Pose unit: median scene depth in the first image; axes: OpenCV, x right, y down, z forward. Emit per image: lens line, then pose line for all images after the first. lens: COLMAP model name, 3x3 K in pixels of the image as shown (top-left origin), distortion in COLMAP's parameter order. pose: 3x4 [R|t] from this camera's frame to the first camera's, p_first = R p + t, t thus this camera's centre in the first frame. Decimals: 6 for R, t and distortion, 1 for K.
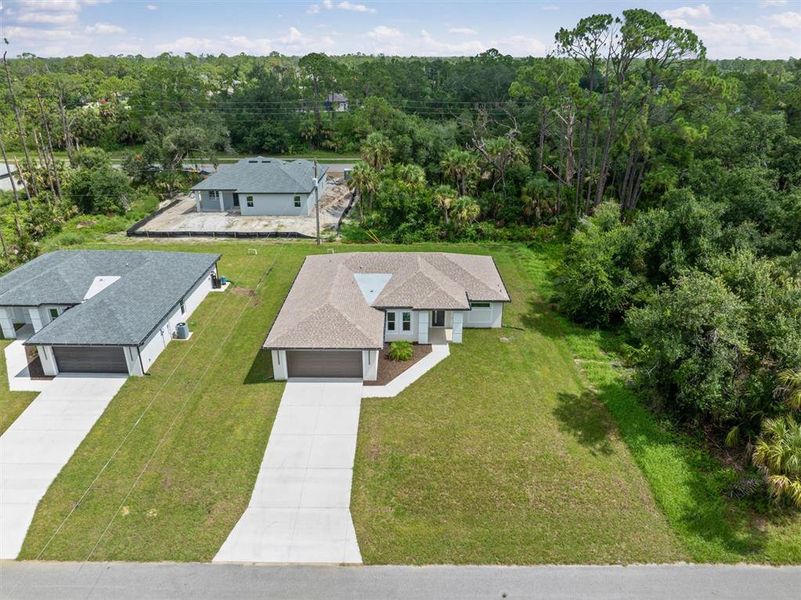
lens RADIAL K [[565.1, 0, 400.5], [0, 565.1, 300.0], [0, 0, 1]] dist [-0.050150, 0.025372]
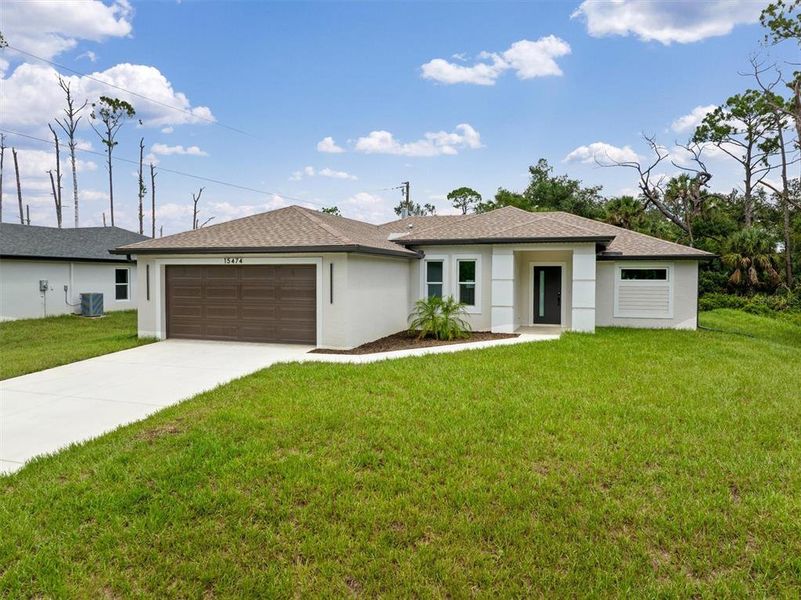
lens RADIAL K [[565.1, 0, 400.5], [0, 565.1, 300.0], [0, 0, 1]] dist [-0.050150, 0.025372]
pose [[0.952579, 0.015262, -0.303909, 0.100725], [-0.124200, 0.931262, -0.342529, 0.218714], [0.277791, 0.364032, 0.888995, 0.598959]]
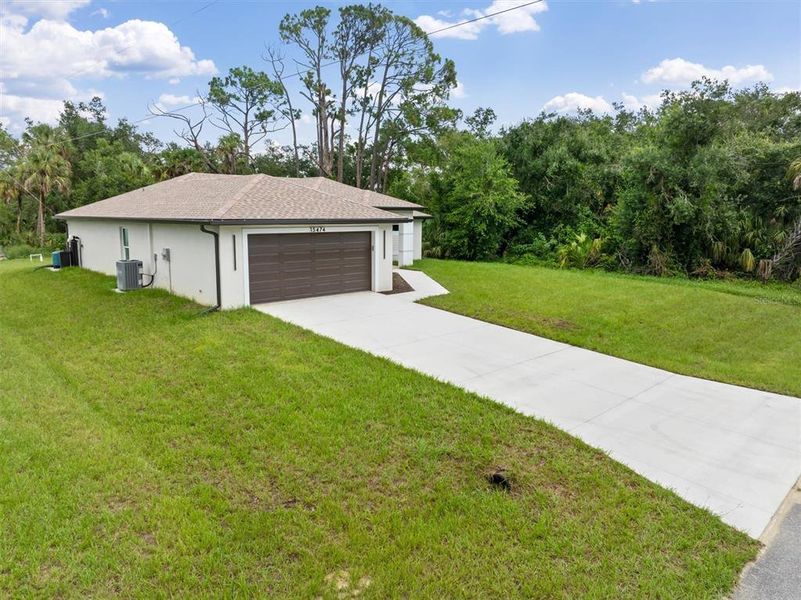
lens RADIAL K [[565.1, 0, 400.5], [0, 565.1, 300.0], [0, 0, 1]] dist [-0.050150, 0.025372]
pose [[0.716718, -0.104375, 0.689508, -0.395994], [0.272183, 0.952184, -0.138786, 0.213941], [-0.642052, 0.287143, 0.710857, 0.544161]]
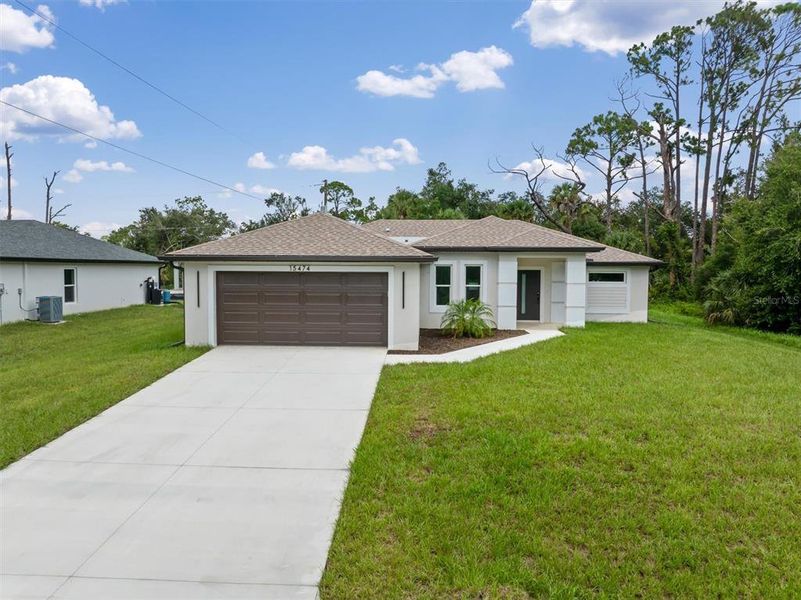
lens RADIAL K [[571.4, 0, 401.8], [0, 571.4, 285.6], [0, 0, 1]] dist [-0.040480, -0.000479]
pose [[0.999499, 0.005944, -0.031090, -0.038625], [-0.017092, 0.928060, -0.372039, 0.236577], [0.026642, 0.372384, 0.927696, 0.531686]]
